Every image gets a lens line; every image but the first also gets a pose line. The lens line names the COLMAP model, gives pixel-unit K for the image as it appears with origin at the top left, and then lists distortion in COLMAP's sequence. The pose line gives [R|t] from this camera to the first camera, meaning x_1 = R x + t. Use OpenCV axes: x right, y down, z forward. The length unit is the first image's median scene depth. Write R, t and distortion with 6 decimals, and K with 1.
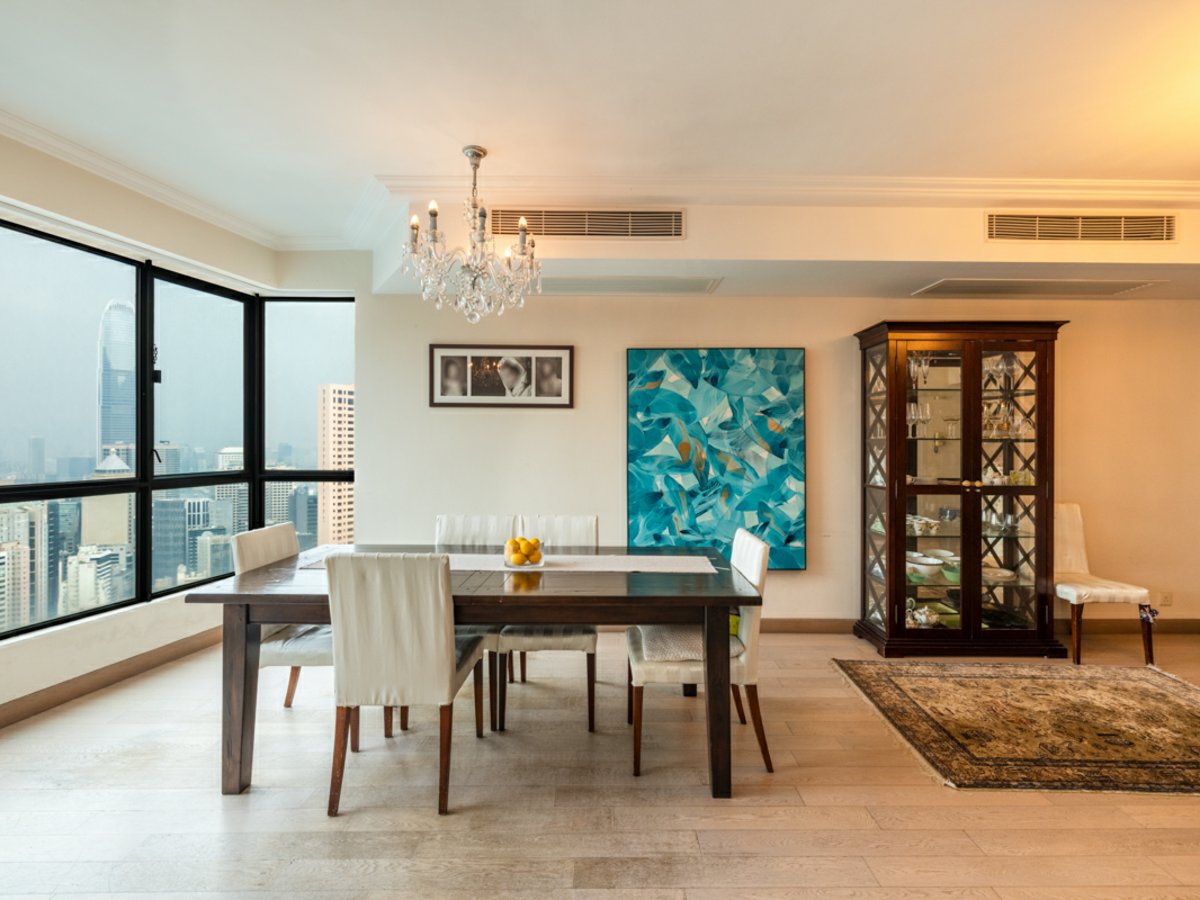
lens RADIAL K [[568.5, 0, 597.5], [0, 568.5, 450.7], [0, 0, 1]] dist [0.003810, 0.000821]
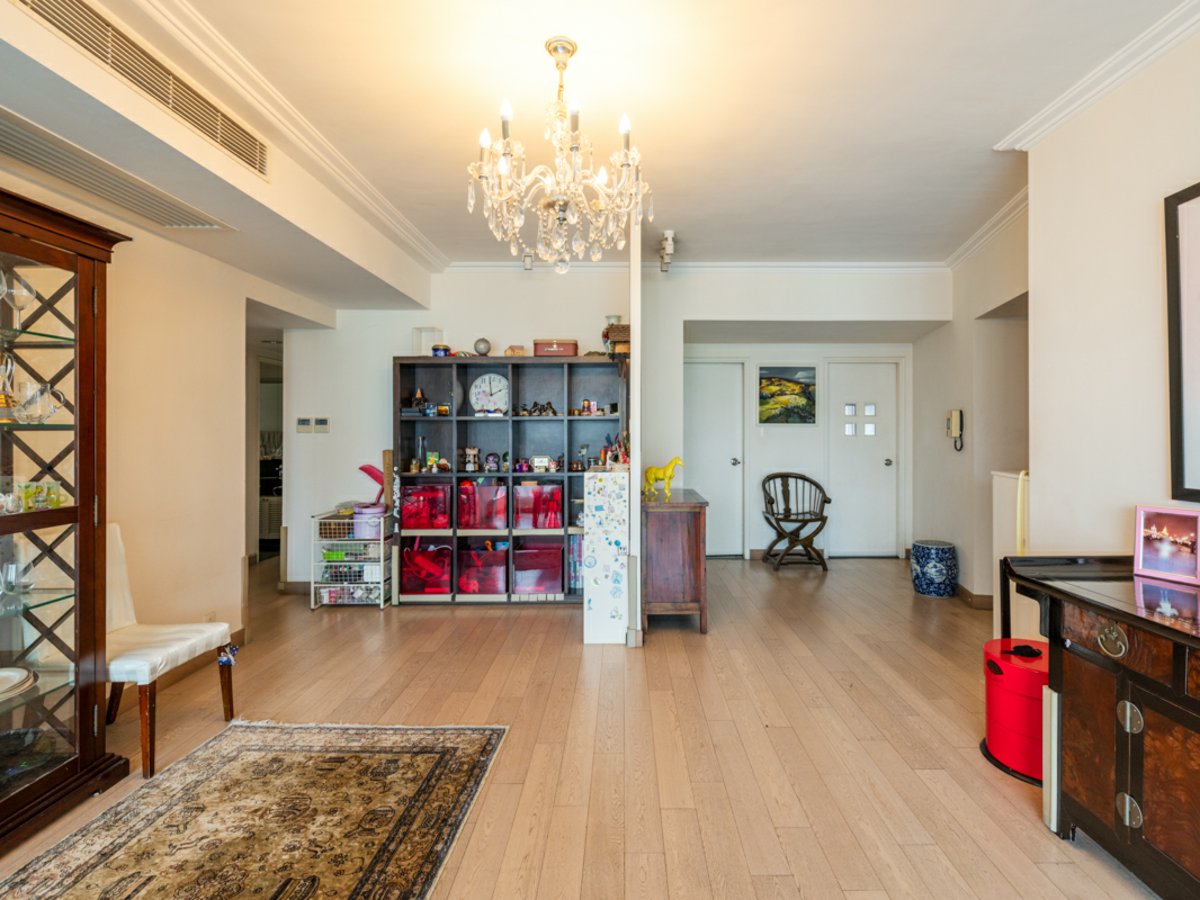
lens RADIAL K [[568.5, 0, 648.2], [0, 568.5, 434.3], [0, 0, 1]] dist [0.003810, 0.000821]
pose [[-0.024657, -0.003233, 0.999691, 0.192811], [0.008455, 0.999958, 0.003442, -0.009106], [-0.999660, 0.008537, -0.024629, 0.471326]]
